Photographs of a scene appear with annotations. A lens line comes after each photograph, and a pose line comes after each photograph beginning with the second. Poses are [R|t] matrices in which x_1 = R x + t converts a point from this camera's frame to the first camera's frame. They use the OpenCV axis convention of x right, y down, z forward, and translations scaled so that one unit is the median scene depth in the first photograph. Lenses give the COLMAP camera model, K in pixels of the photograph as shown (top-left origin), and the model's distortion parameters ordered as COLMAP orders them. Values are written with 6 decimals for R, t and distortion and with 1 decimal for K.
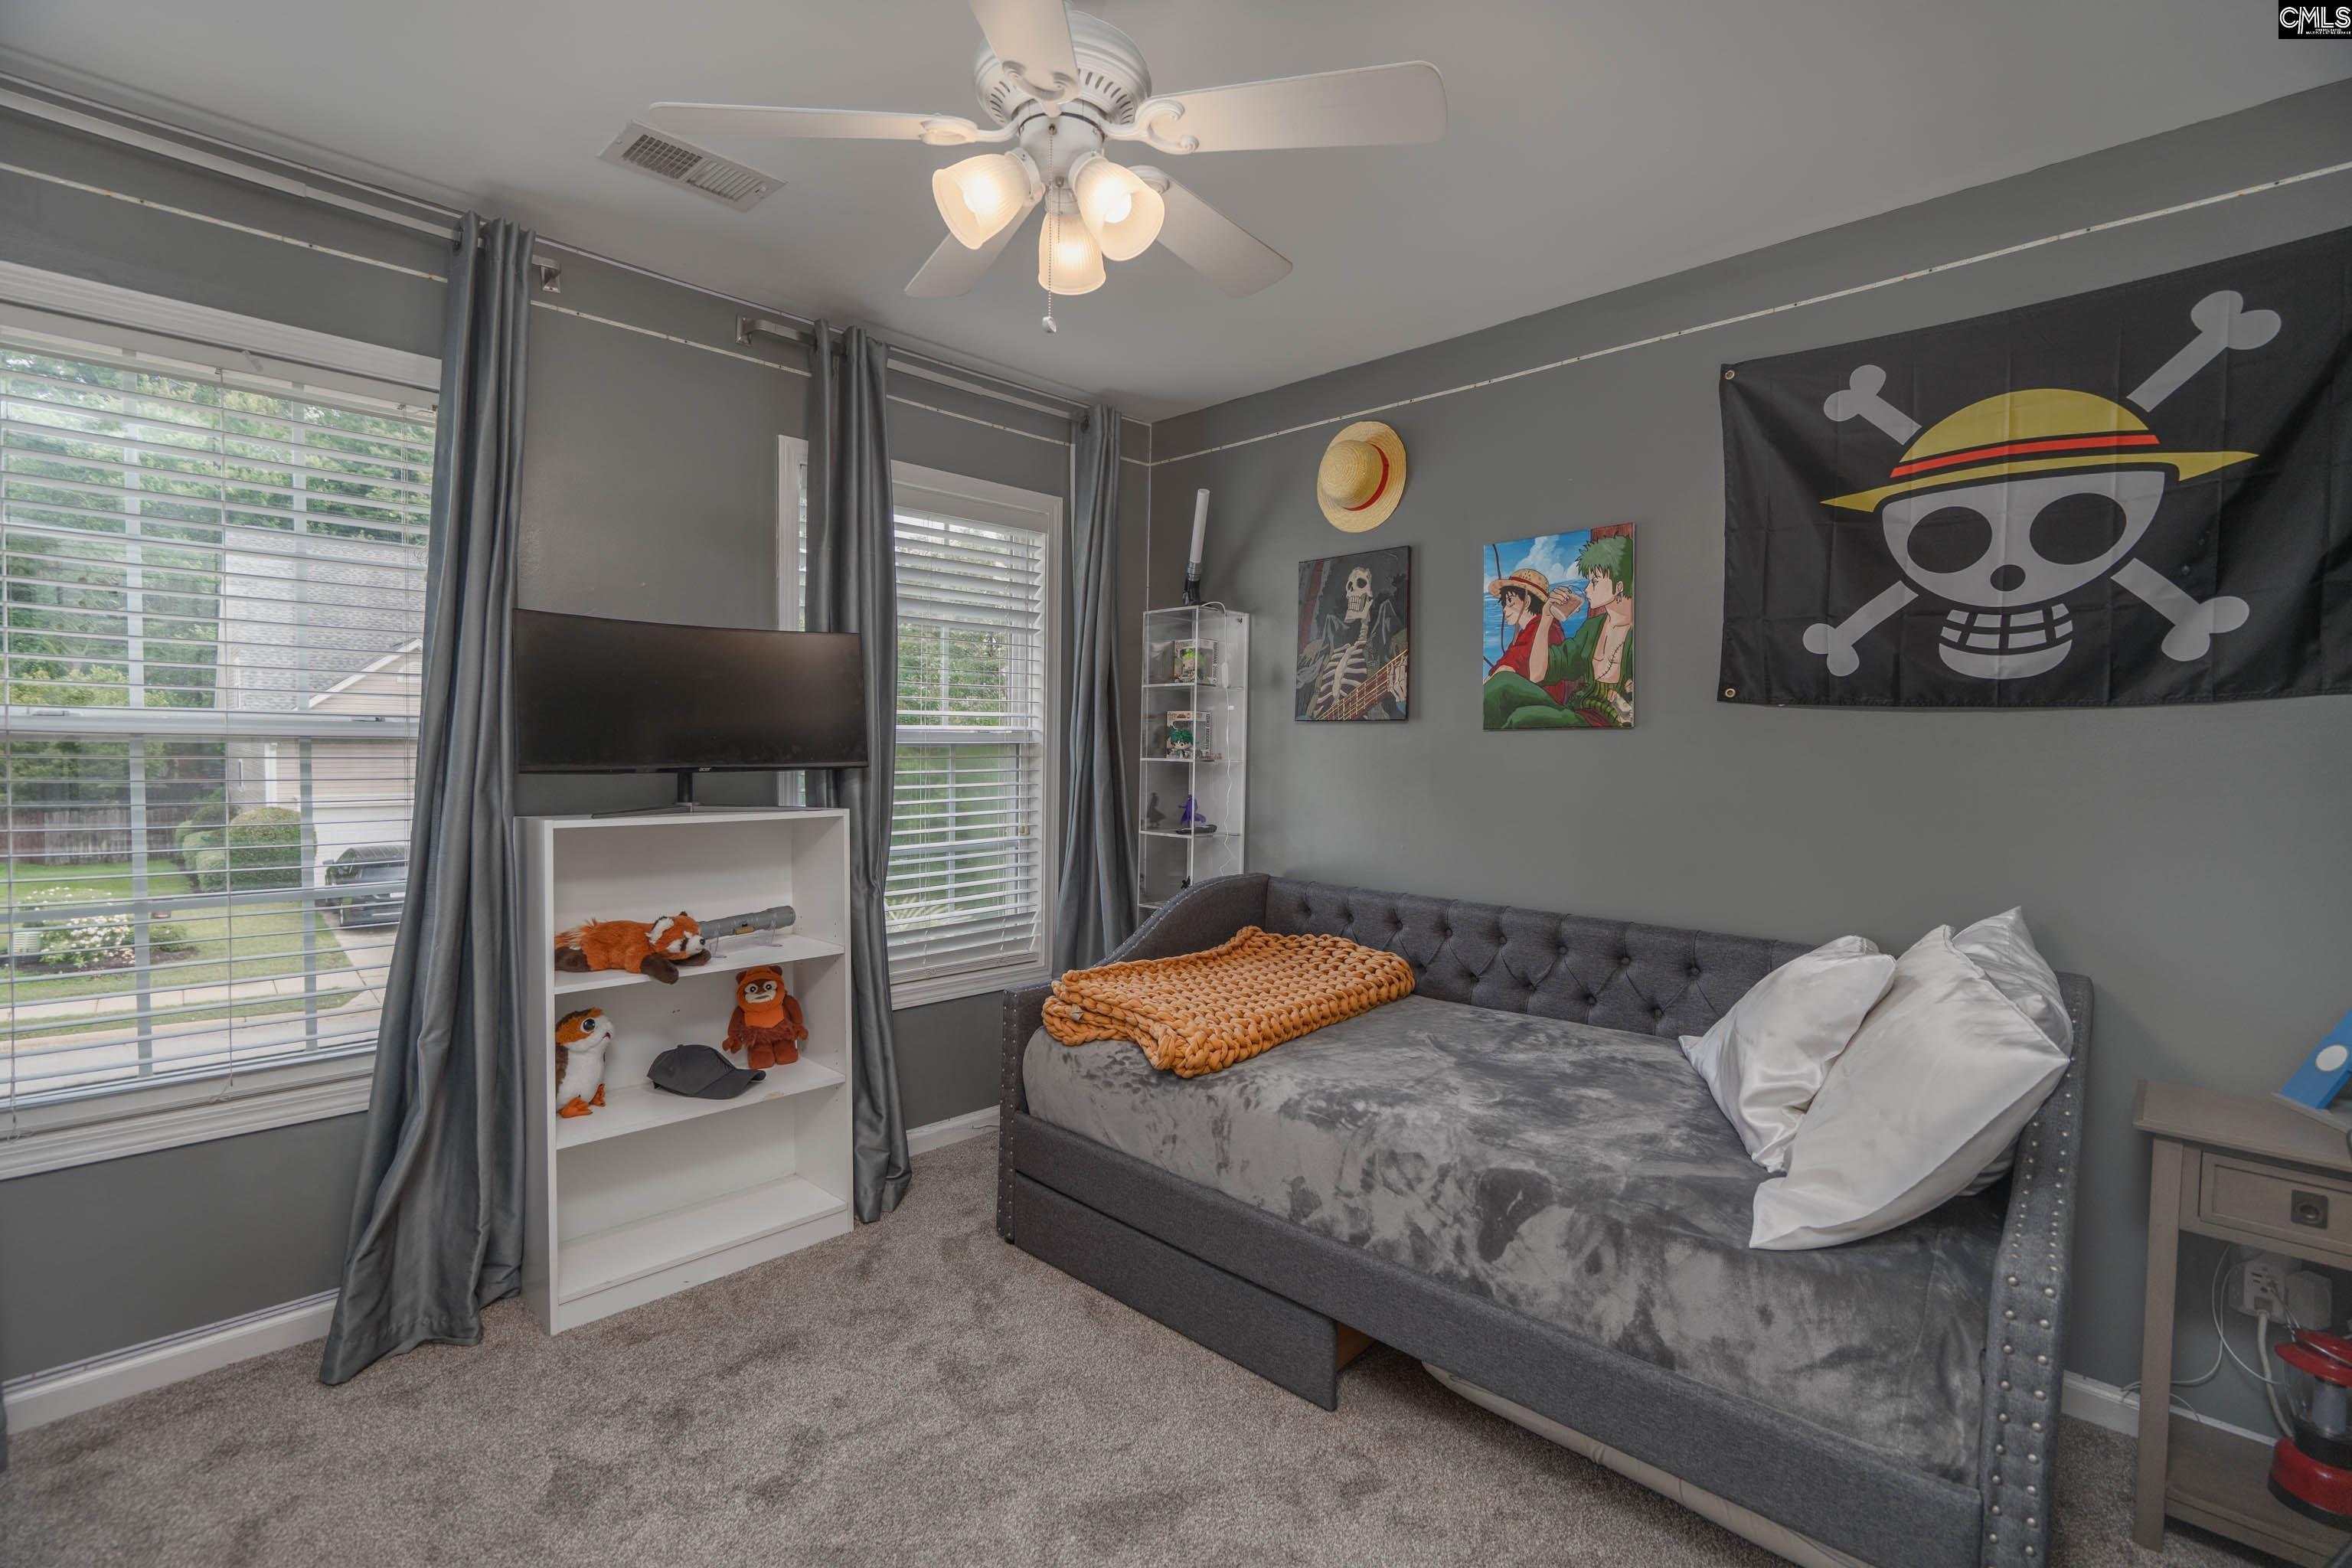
lens RADIAL K [[1050.2, 0, 1166.1], [0, 1050.2, 777.4], [0, 0, 1]] dist [-0.002339, -0.000068]
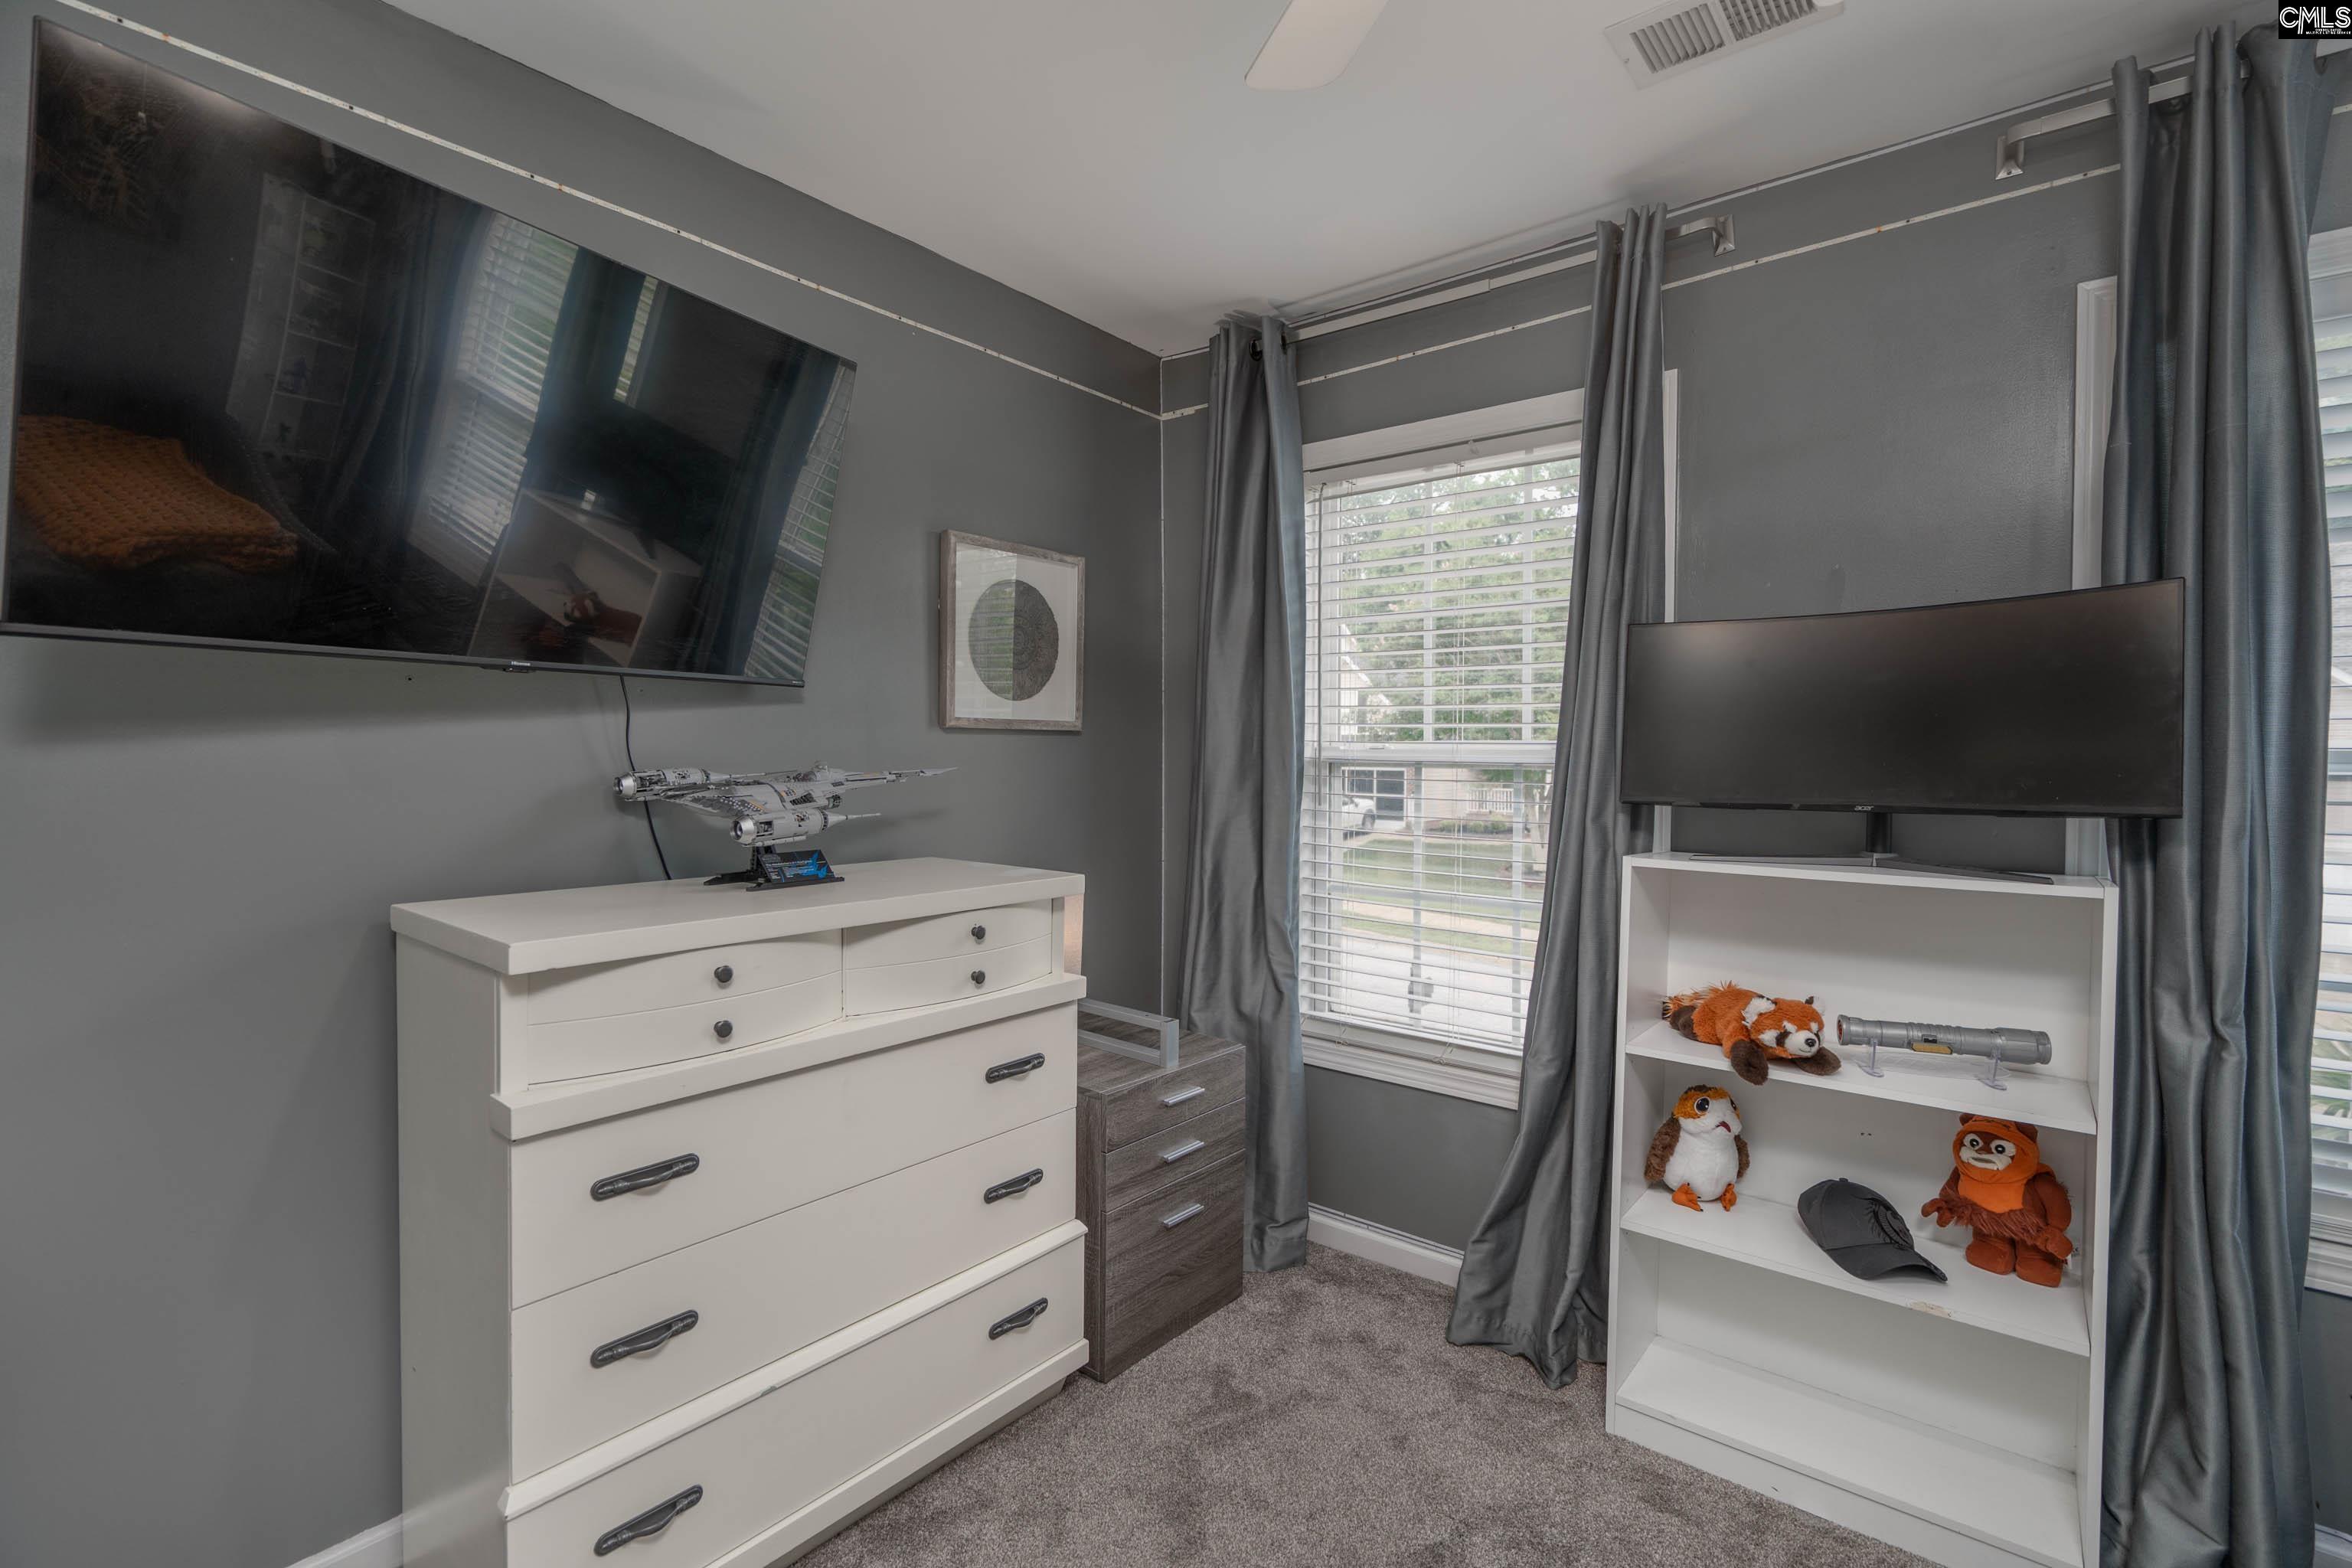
lens RADIAL K [[1051.8, 0, 1173.4], [0, 1051.8, 777.4], [0, 0, 1]] dist [-0.002610, -0.000522]
pose [[0.101531, 0.008636, -0.994795, 0.245667], [-0.042569, 0.999084, 0.004329, -0.012277], [0.993921, 0.041908, 0.101805, 0.484359]]
